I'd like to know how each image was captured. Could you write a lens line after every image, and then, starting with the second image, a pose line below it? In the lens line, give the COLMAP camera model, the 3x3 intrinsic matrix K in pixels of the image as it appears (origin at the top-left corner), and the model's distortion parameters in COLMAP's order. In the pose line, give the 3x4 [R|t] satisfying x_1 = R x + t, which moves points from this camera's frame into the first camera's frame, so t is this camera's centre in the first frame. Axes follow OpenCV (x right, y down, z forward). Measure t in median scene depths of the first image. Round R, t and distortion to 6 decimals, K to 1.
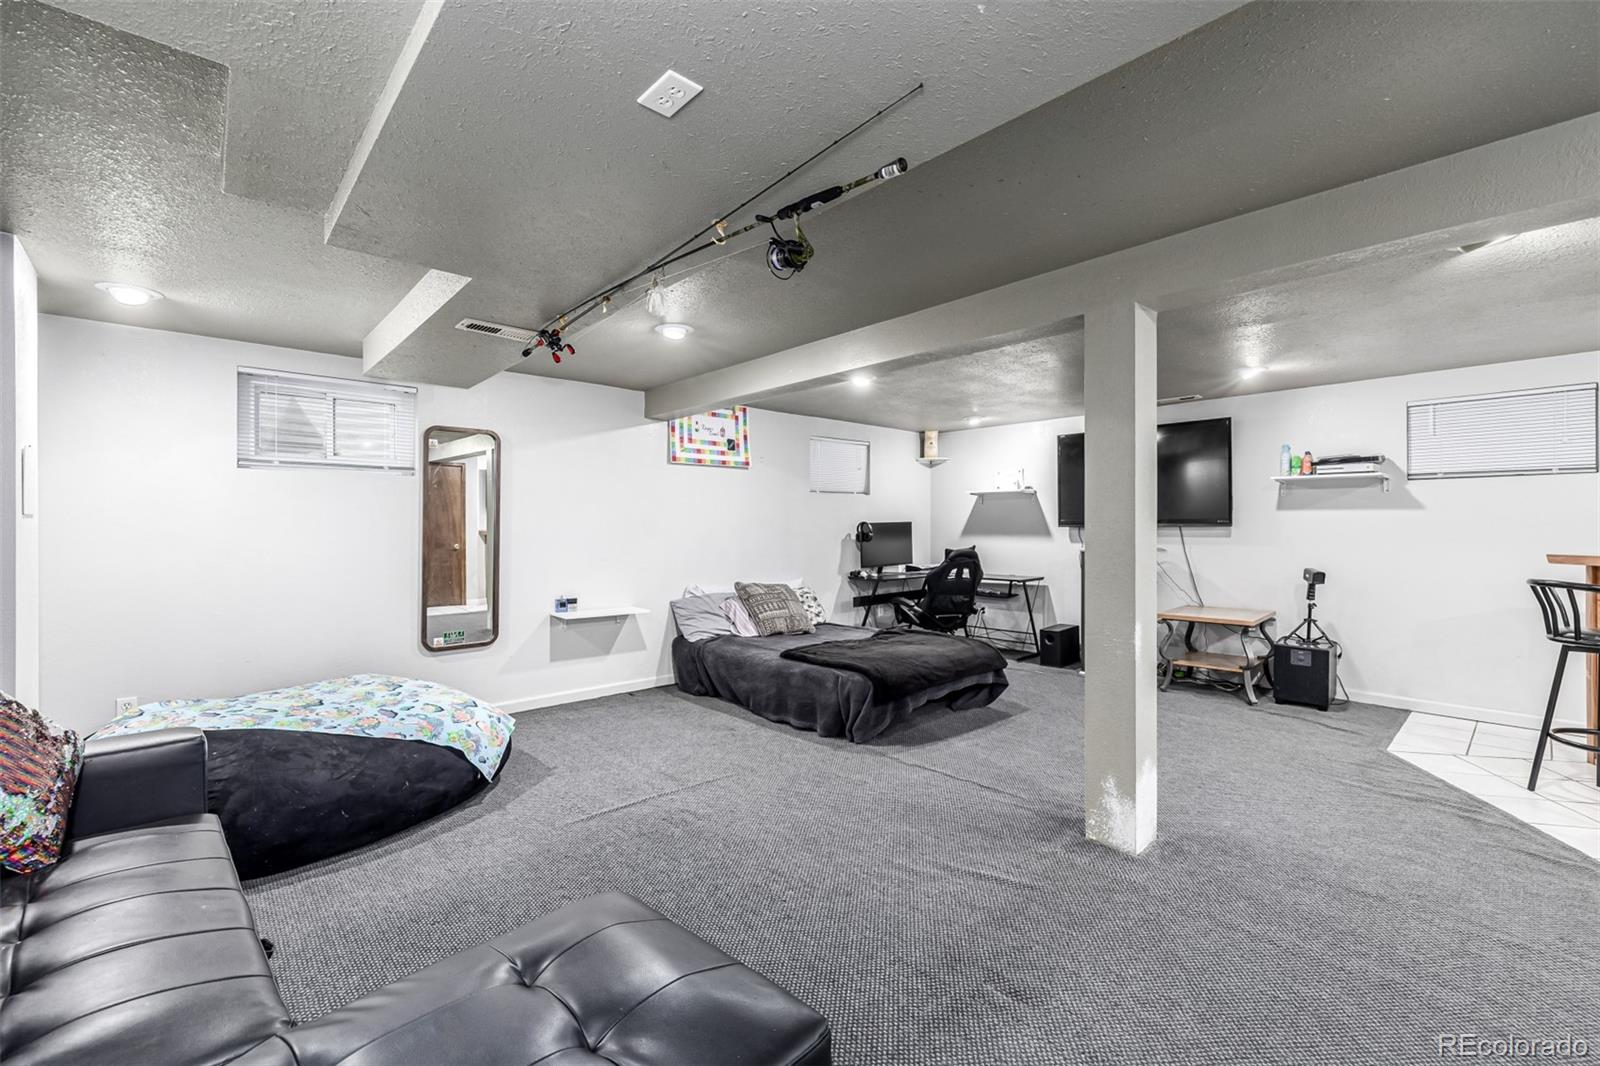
lens RADIAL K [[681.6, 0, 805.3], [0, 681.6, 531.8], [0, 0, 1]] dist [0.002934, -0.000515]
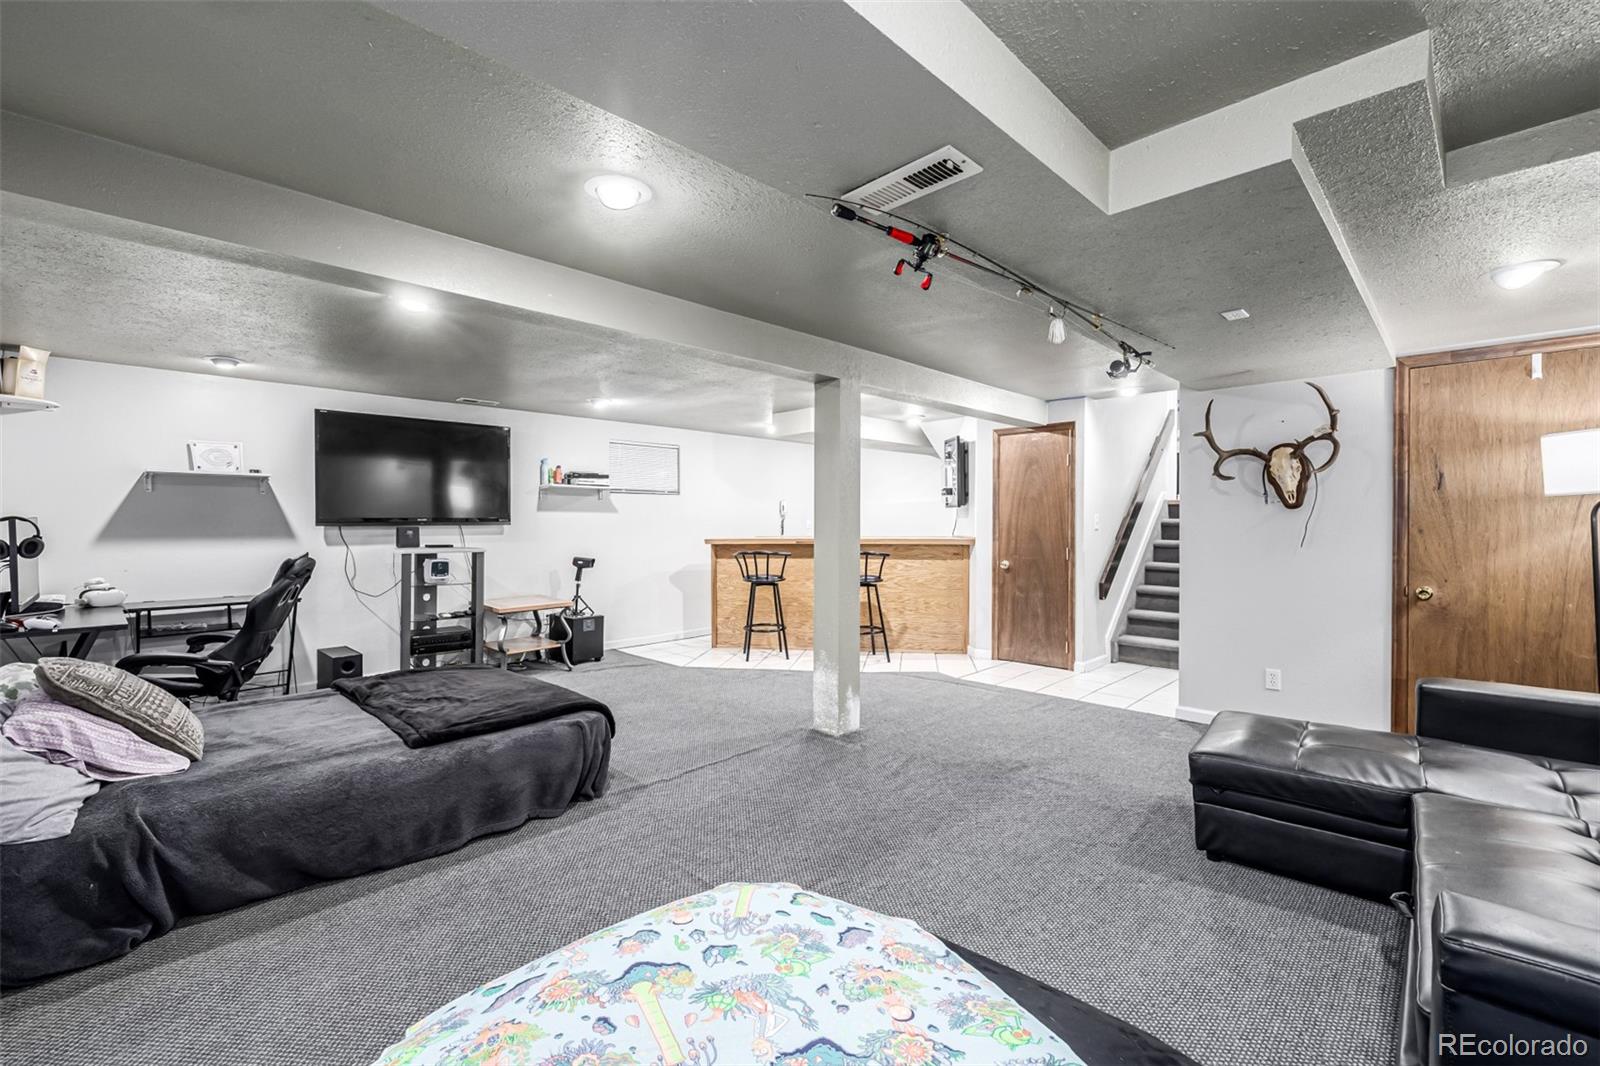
lens RADIAL K [[681.6, 0, 802.7], [0, 681.6, 525.4], [0, 0, 1]] dist [0.002934, -0.000515]
pose [[-0.049111, -0.000767, 0.998793, -0.539404], [0.012732, 0.999918, 0.001394, -0.002408], [-0.998712, 0.012785, -0.049097, 0.591613]]
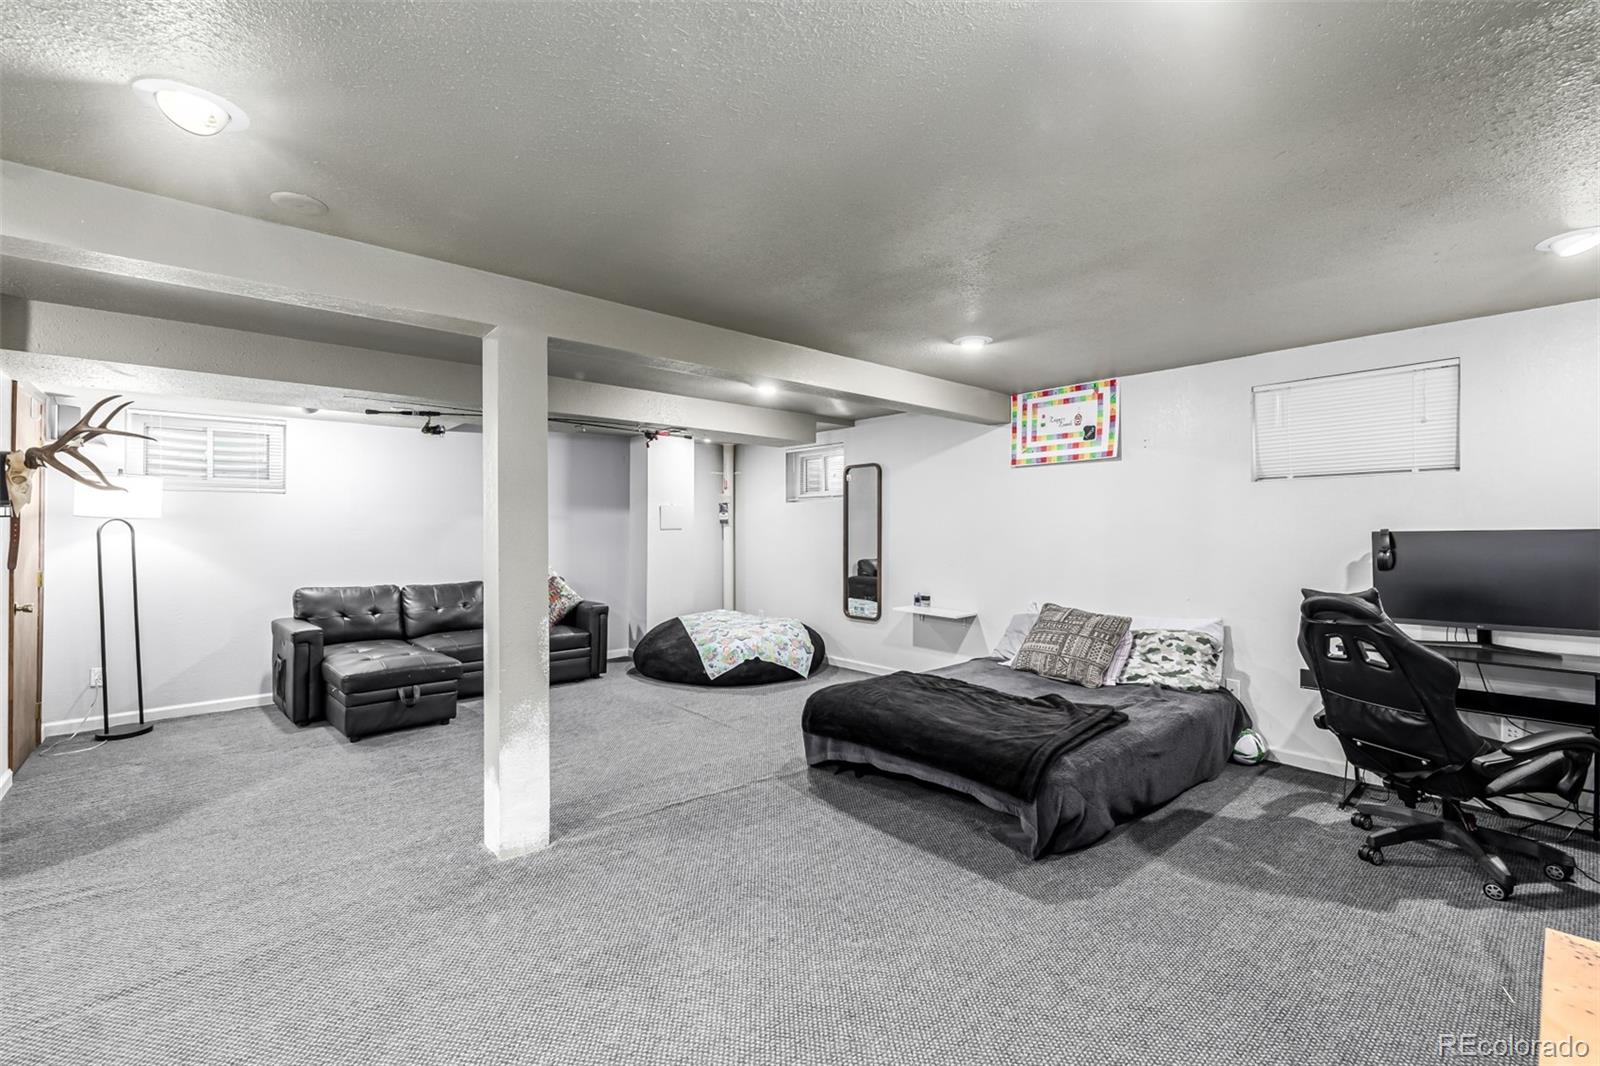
lens RADIAL K [[681.6, 0, 802.5], [0, 681.6, 532.2], [0, 0, 1]] dist [0.002934, -0.000515]
pose [[-0.019061, 0.001816, -0.999817, 0.734795], [-0.013387, 0.999908, 0.002072, -0.009710], [0.999729, 0.013424, -0.019034, 0.726124]]
